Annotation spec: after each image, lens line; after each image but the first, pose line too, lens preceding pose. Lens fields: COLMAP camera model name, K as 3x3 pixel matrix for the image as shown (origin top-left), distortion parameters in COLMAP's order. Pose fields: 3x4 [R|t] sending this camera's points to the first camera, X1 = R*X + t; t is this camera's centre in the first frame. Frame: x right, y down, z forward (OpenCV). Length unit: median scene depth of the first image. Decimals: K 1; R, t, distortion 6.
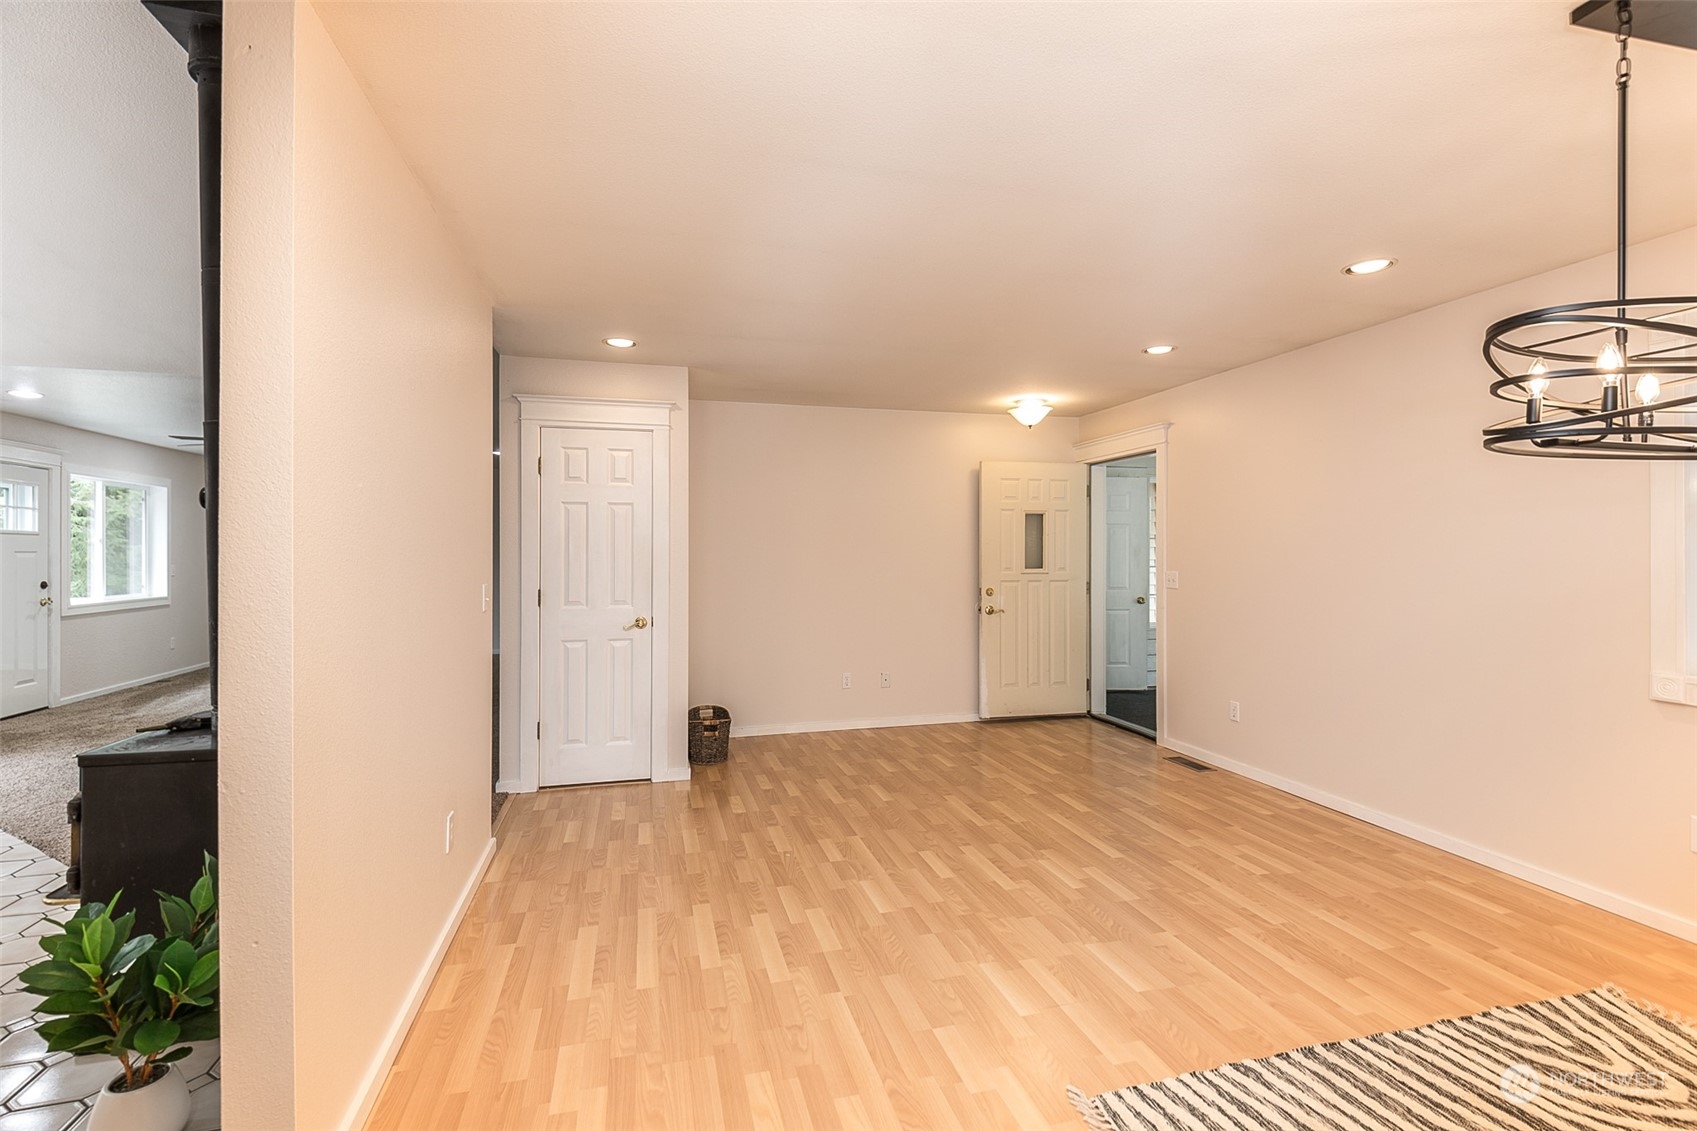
lens RADIAL K [[782.3, 0, 848.7], [0, 782.3, 556.1], [0, 0, 1]] dist [0.008389, -0.008796]
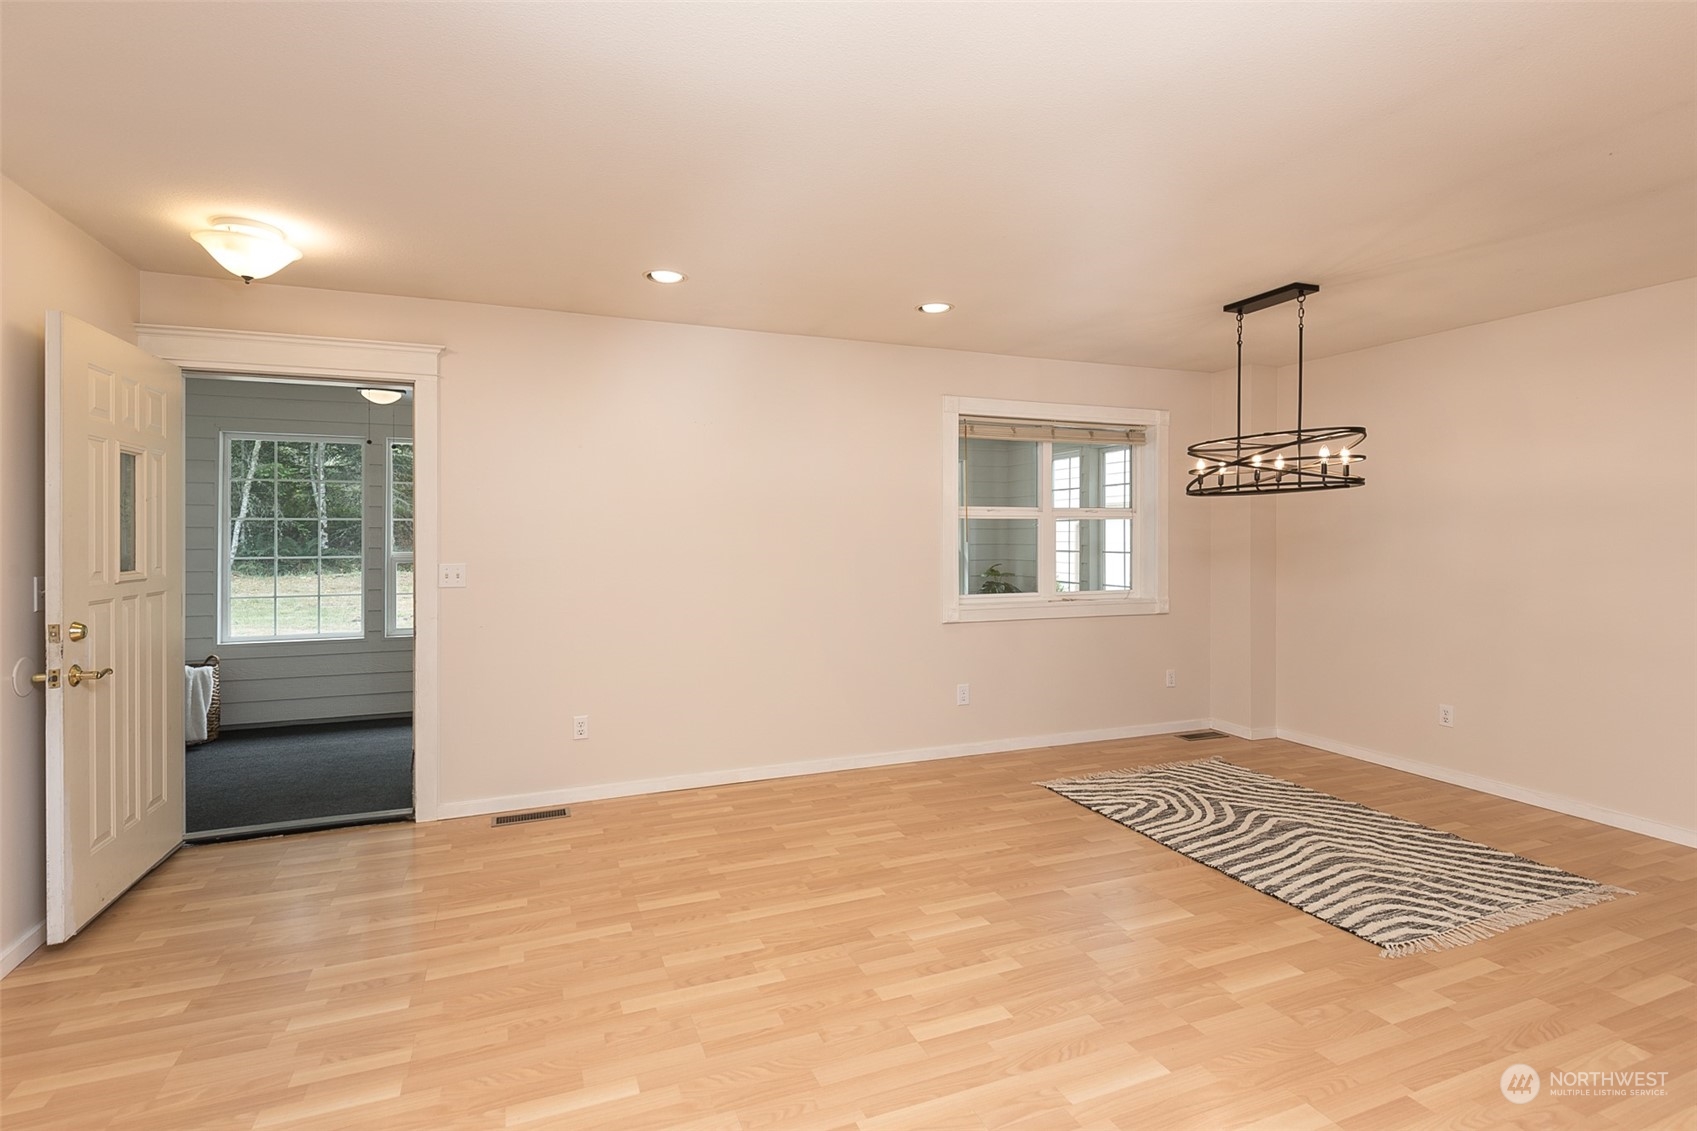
lens RADIAL K [[782.3, 0, 843.6], [0, 782.3, 547.4], [0, 0, 1]] dist [0.008389, -0.008796]
pose [[-0.107122, -0.018108, 0.994081, -0.419404], [0.005085, 0.999811, 0.018760, -0.007776], [-0.994233, 0.007065, -0.107010, 0.953657]]
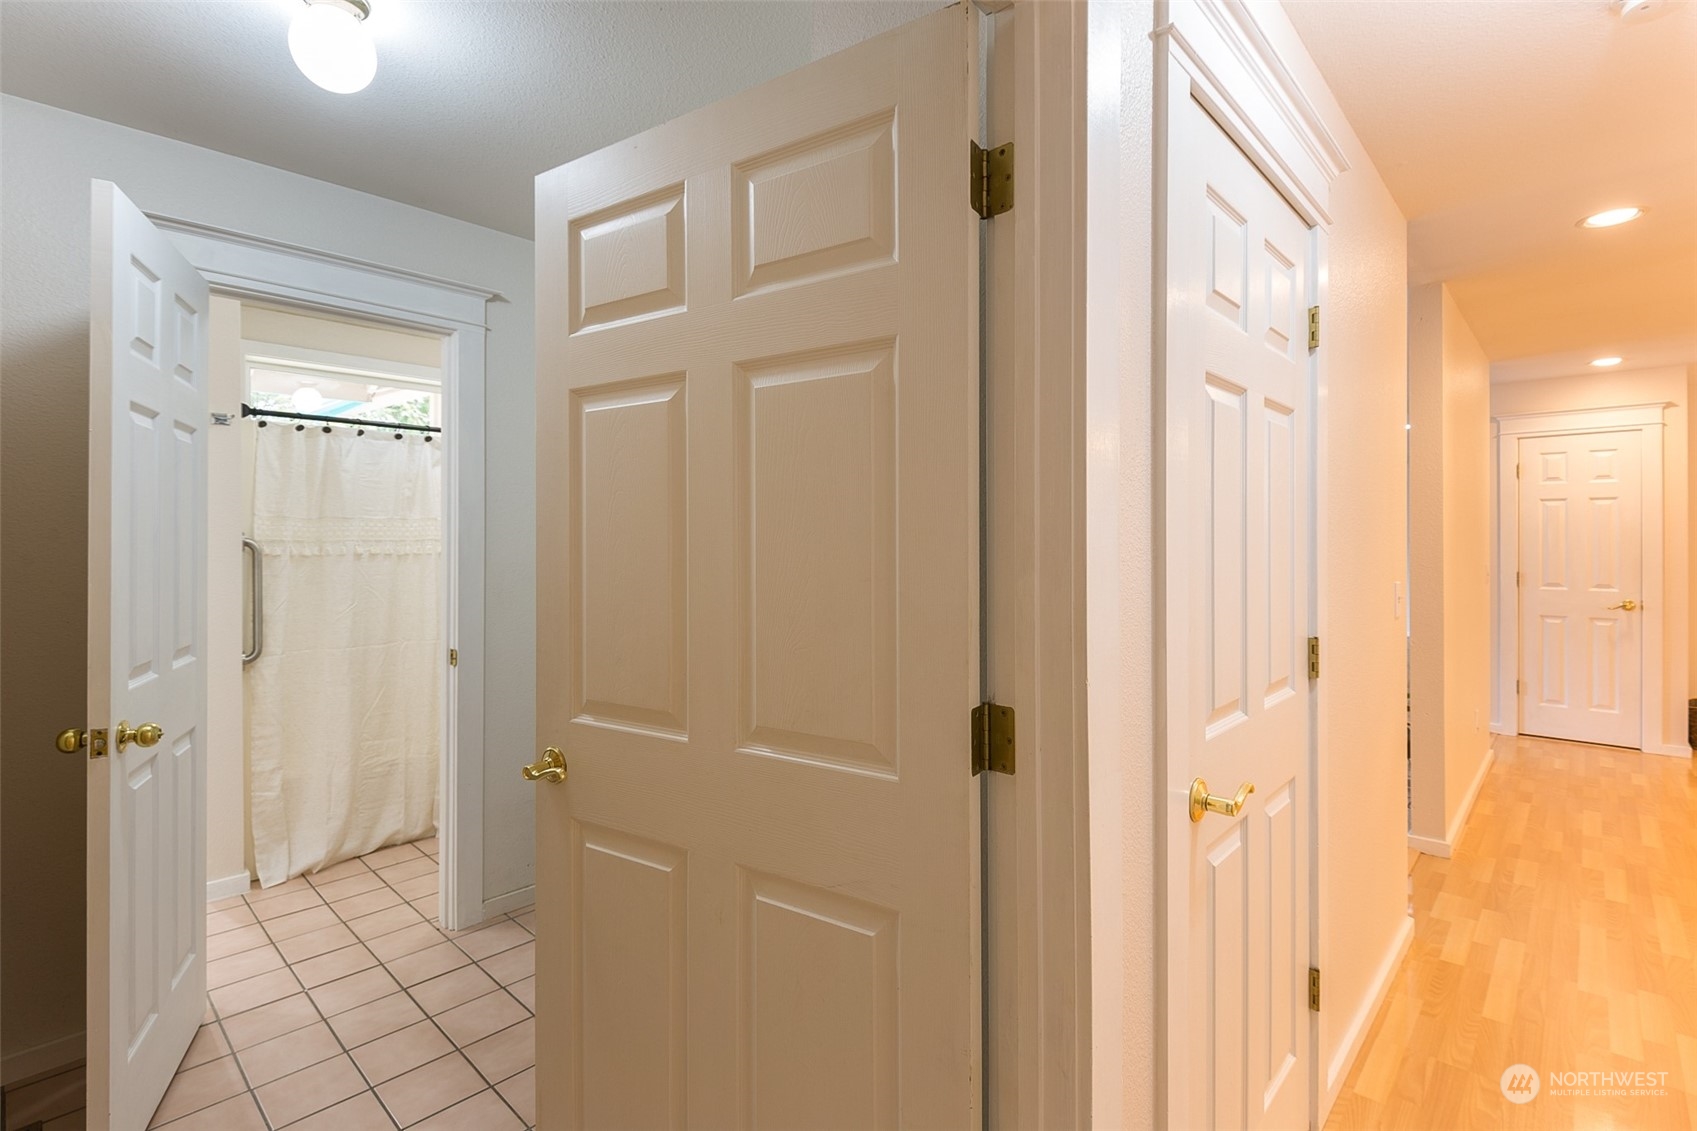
lens RADIAL K [[782.3, 0, 860.1], [0, 782.3, 552.8], [0, 0, 1]] dist [0.008389, -0.008796]
pose [[0.532115, -0.004813, -0.846659, 0.103733], [0.002024, 0.999988, -0.004412, 0.015797], [0.846670, 0.000635, 0.532118, -0.569257]]
